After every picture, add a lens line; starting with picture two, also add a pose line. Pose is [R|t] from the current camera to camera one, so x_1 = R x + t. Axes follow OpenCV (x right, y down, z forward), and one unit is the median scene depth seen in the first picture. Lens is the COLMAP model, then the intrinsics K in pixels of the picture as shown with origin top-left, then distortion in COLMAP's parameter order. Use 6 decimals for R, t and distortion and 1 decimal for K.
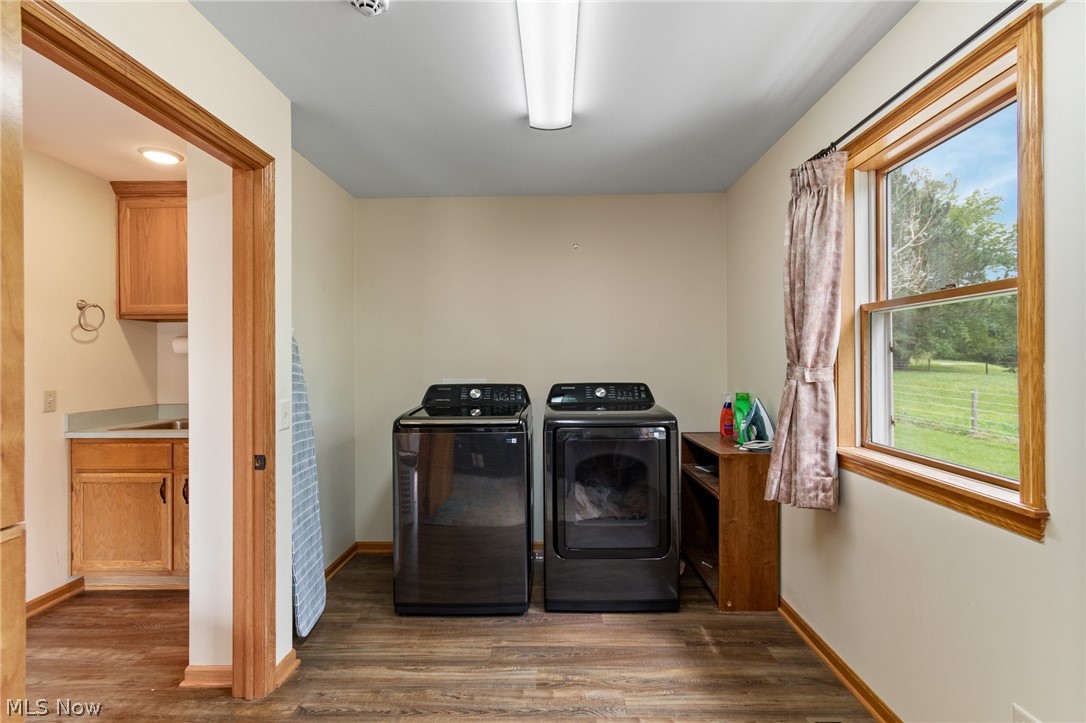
lens RADIAL K [[490.3, 0, 536.0], [0, 490.3, 362.4], [0, 0, 1]] dist [0.003537, -0.001095]
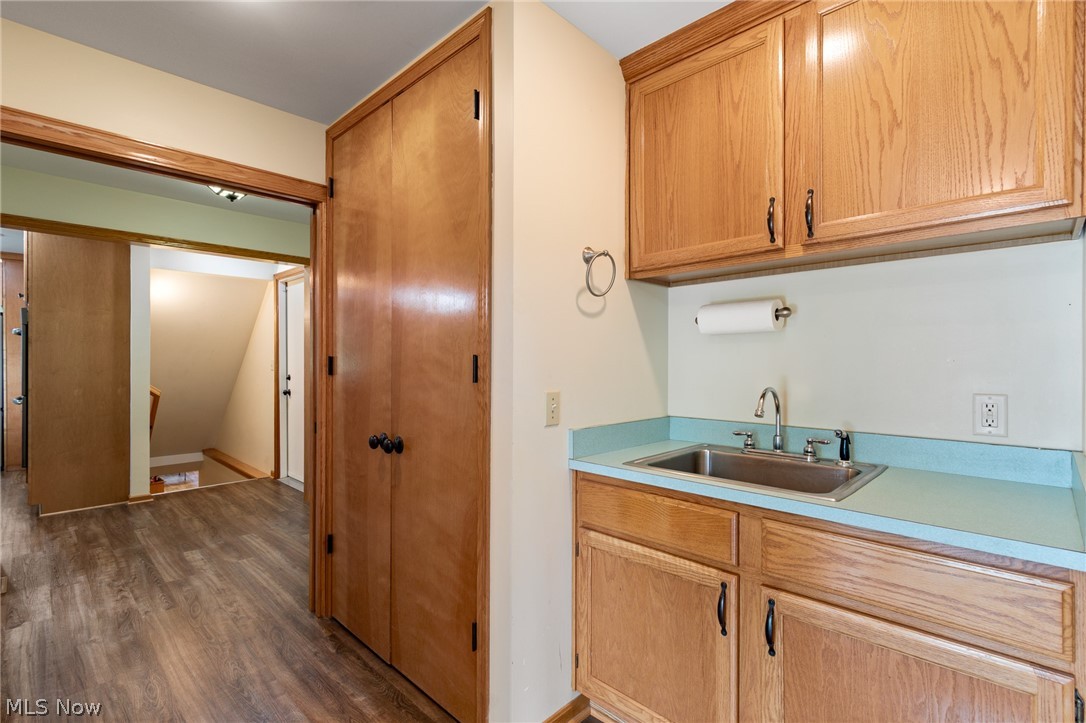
lens RADIAL K [[490.3, 0, 544.6], [0, 490.3, 358.8], [0, 0, 1]] dist [0.003537, -0.001095]
pose [[0.726055, 0.003537, -0.687628, -0.550200], [-0.003480, 0.999993, 0.001470, 0.013881], [0.687628, 0.001326, 0.726062, 0.523508]]
